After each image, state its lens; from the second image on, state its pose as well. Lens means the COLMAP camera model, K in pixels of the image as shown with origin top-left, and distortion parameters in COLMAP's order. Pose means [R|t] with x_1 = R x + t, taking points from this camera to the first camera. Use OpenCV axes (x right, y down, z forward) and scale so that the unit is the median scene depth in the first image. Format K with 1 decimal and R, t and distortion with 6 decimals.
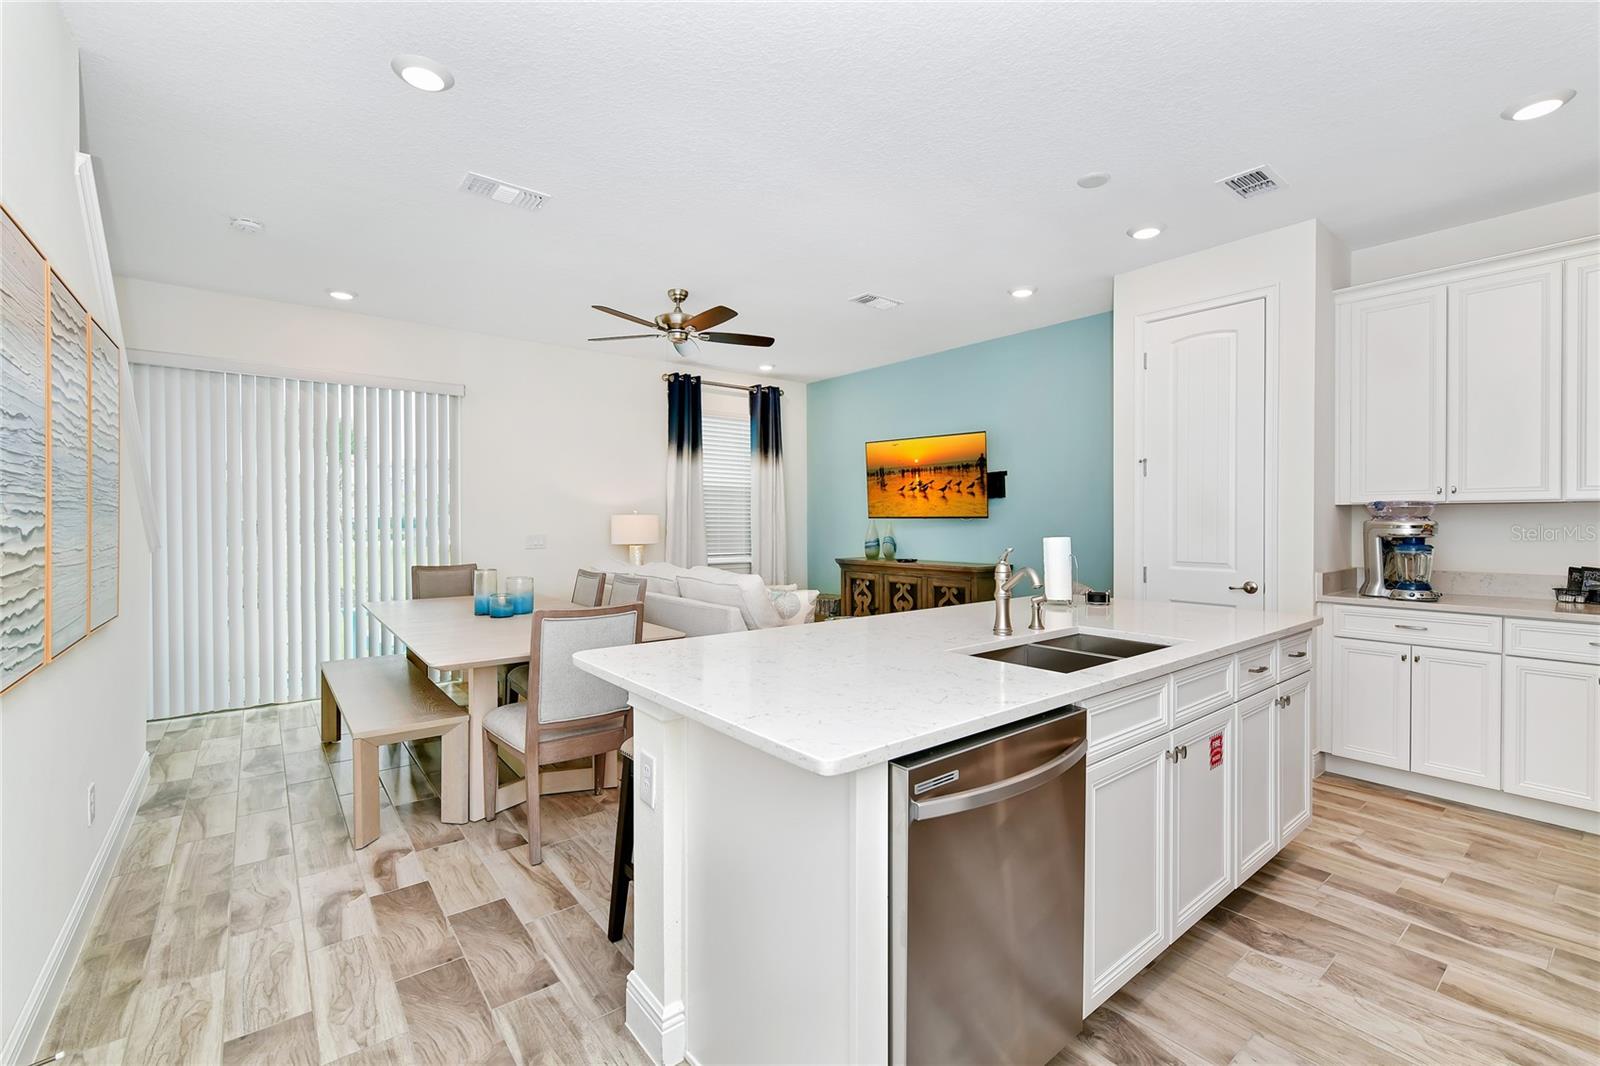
lens RADIAL K [[691.0, 0, 806.0], [0, 691.0, 533.0], [0, 0, 1]] dist [-0.000513, -0.000495]
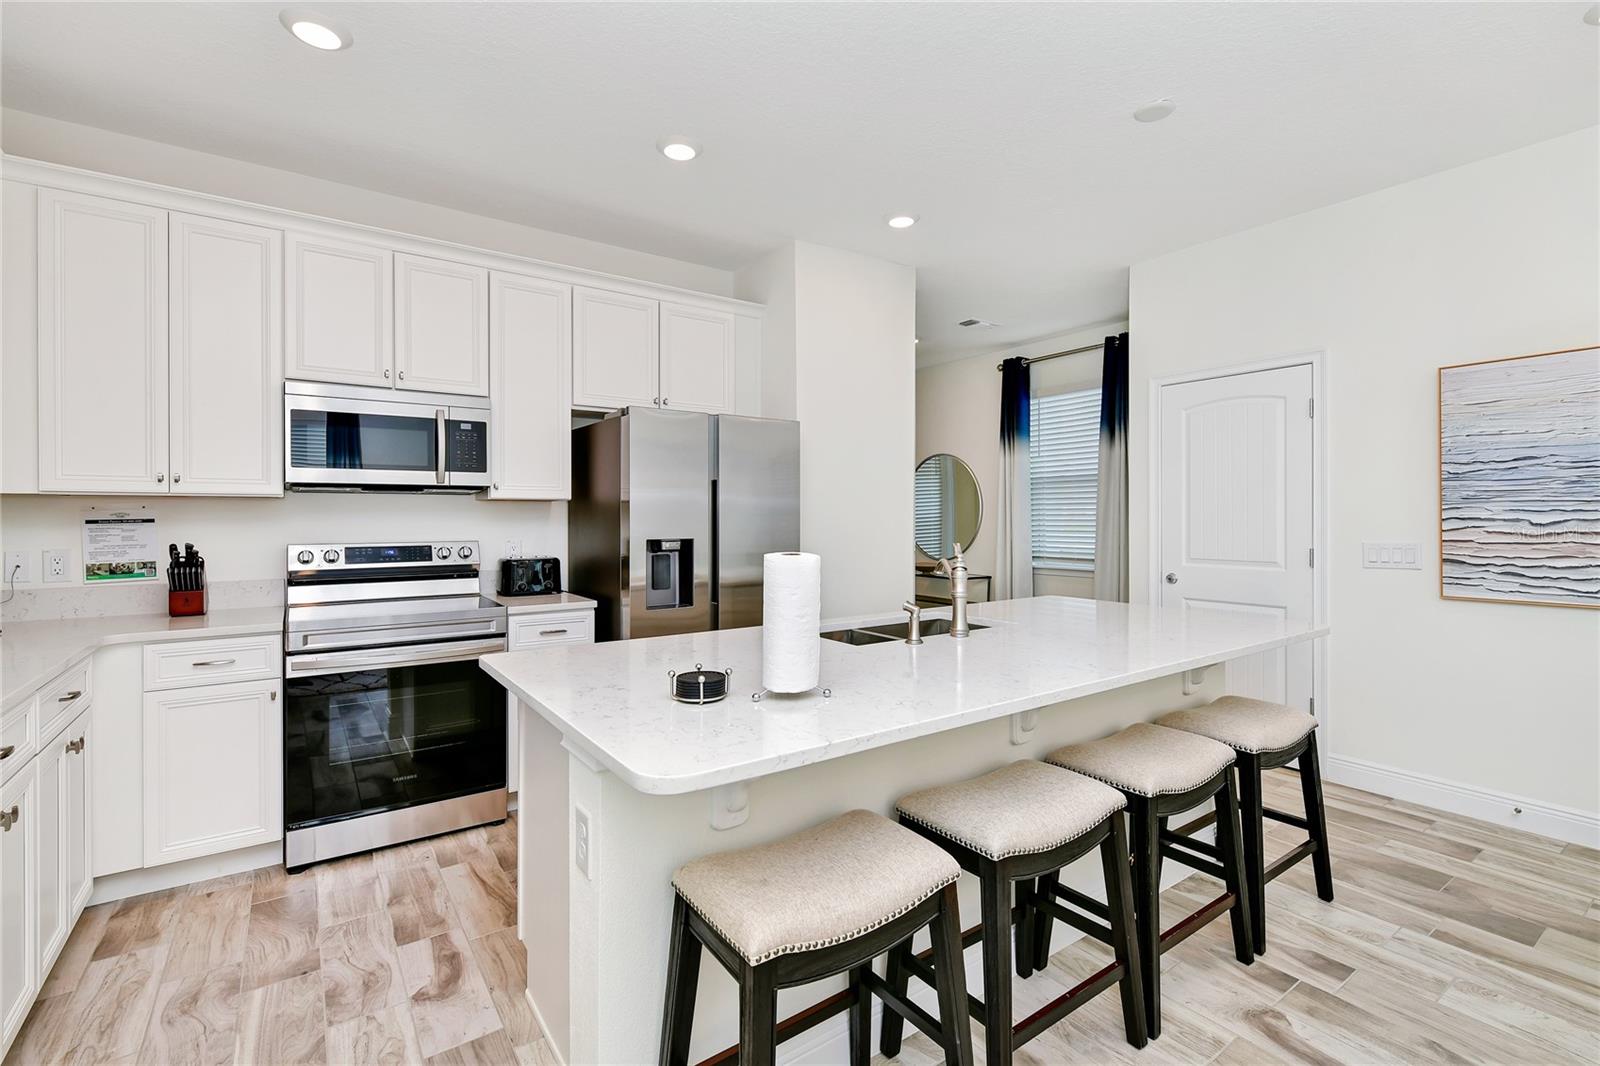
lens RADIAL K [[718.7, 0, 807.7], [0, 718.7, 519.0], [0, 0, 1]] dist [-0.001143, -0.001018]
pose [[-0.998729, 0.003696, 0.050272, 0.316770], [0.004793, 0.999753, 0.021713, -0.025846], [-0.050179, 0.021926, -0.998500, 1.422941]]
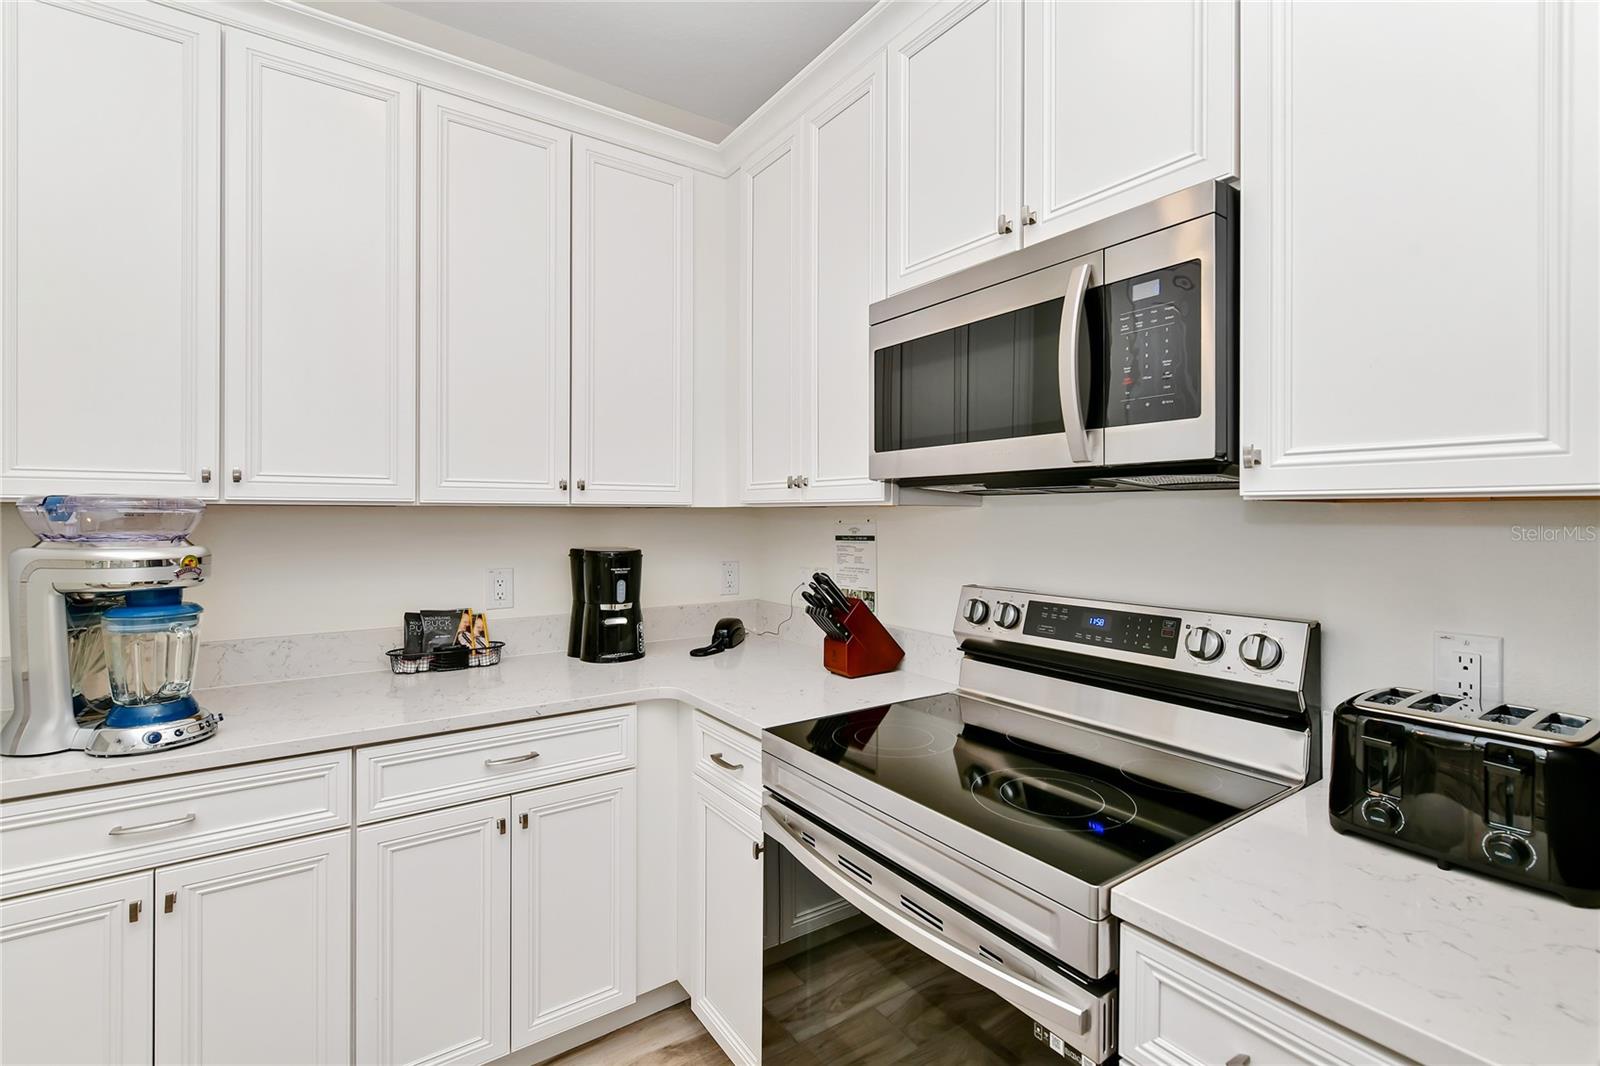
lens RADIAL K [[717.3, 0, 811.3], [0, 717.3, 508.8], [0, 0, 1]] dist [-0.002990, -0.000093]
pose [[0.049268, 0.010160, 0.998734, 0.489483], [0.015356, 0.999822, -0.010929, -0.029726], [-0.998668, 0.015875, 0.049104, 0.605191]]
